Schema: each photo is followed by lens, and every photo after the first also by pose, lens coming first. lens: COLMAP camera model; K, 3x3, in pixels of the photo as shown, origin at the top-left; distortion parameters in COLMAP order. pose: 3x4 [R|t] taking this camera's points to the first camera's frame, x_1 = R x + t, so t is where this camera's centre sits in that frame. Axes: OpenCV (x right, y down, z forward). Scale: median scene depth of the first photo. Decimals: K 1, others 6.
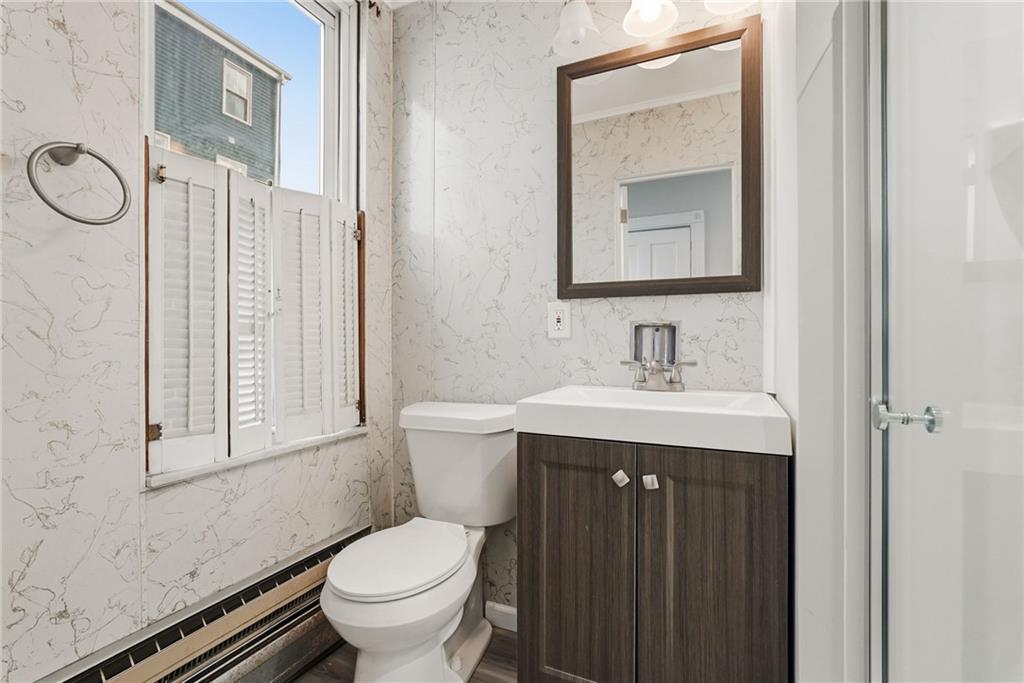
lens RADIAL K [[473.5, 0, 517.6], [0, 473.5, 342.0], [0, 0, 1]] dist [-0.002488, 0.001118]
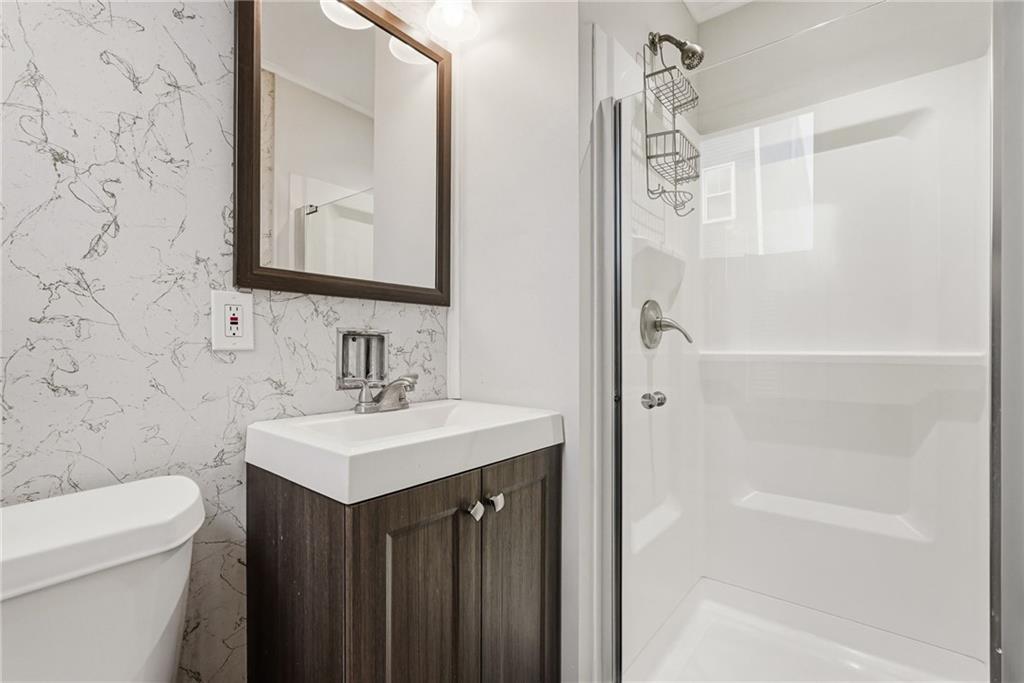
lens RADIAL K [[473.5, 0, 517.6], [0, 473.5, 342.0], [0, 0, 1]] dist [-0.002488, 0.001118]
pose [[0.225864, 0.007435, 0.974131, -0.457787], [-0.003907, 0.999970, -0.006726, -0.016719], [-0.974151, -0.002287, 0.225886, 0.531830]]
